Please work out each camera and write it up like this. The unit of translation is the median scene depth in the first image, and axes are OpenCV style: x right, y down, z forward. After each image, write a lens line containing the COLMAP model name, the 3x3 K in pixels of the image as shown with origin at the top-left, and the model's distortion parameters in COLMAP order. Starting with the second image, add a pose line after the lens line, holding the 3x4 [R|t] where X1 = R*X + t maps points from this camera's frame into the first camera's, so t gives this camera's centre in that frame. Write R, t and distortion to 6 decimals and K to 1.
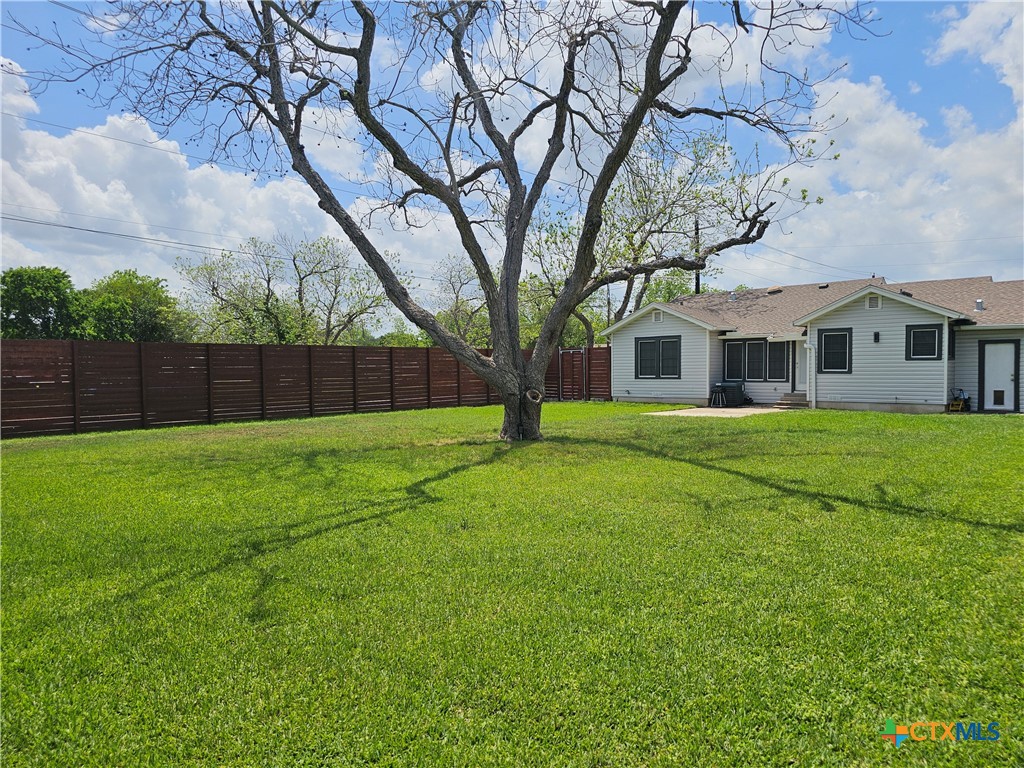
lens RADIAL K [[673.8, 0, 531.5], [0, 673.8, 388.3], [0, 0, 1]] dist [0.027232, -0.000046]
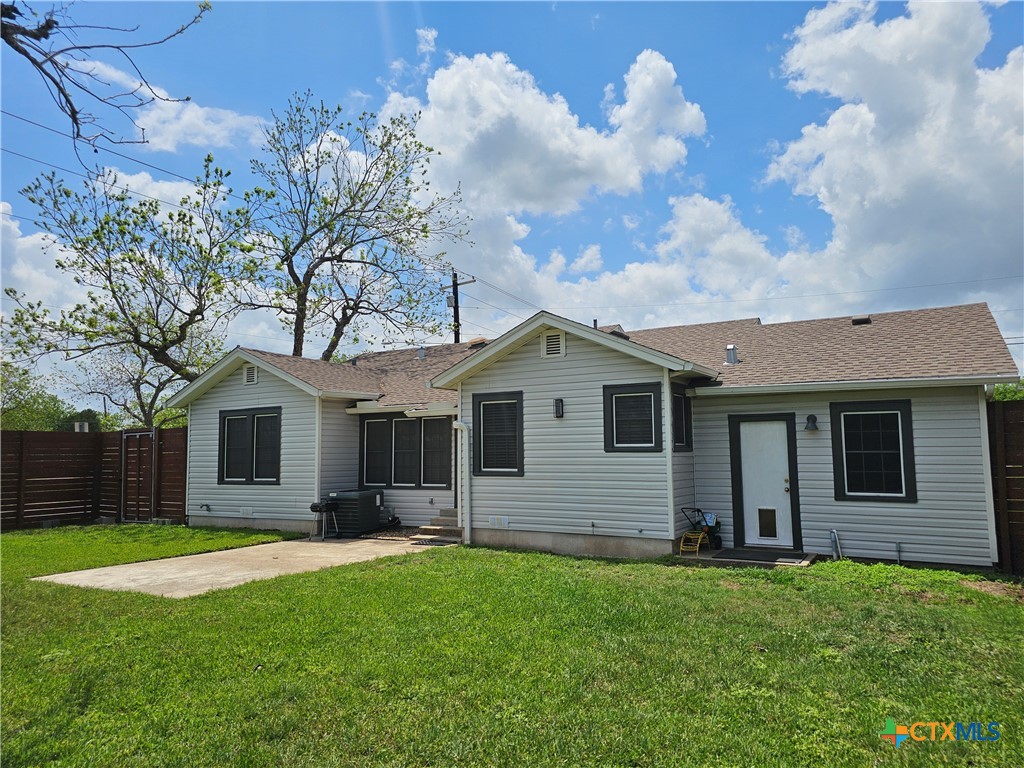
lens RADIAL K [[683.9, 0, 526.5], [0, 683.9, 392.7], [0, 0, 1]] dist [0.089540, -0.095673]
pose [[0.984566, 0.015362, 0.174337, 0.376651], [0.006306, 0.992379, -0.123060, -0.020592], [-0.174899, 0.122260, 0.976966, 0.460354]]
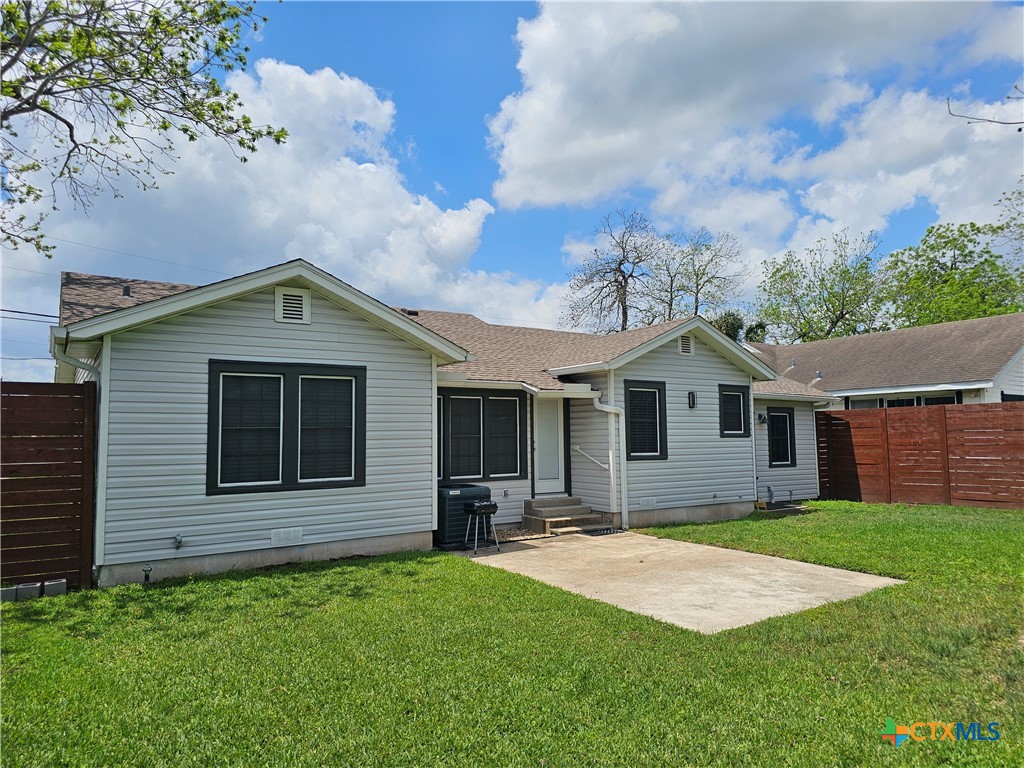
lens RADIAL K [[683.9, 0, 526.5], [0, 683.9, 392.7], [0, 0, 1]] dist [0.089540, -0.095673]
pose [[0.265268, 0.069164, 0.961691, -0.138997], [0.040564, 0.995740, -0.082801, -0.034536], [-0.963321, 0.060975, 0.261332, 0.951141]]
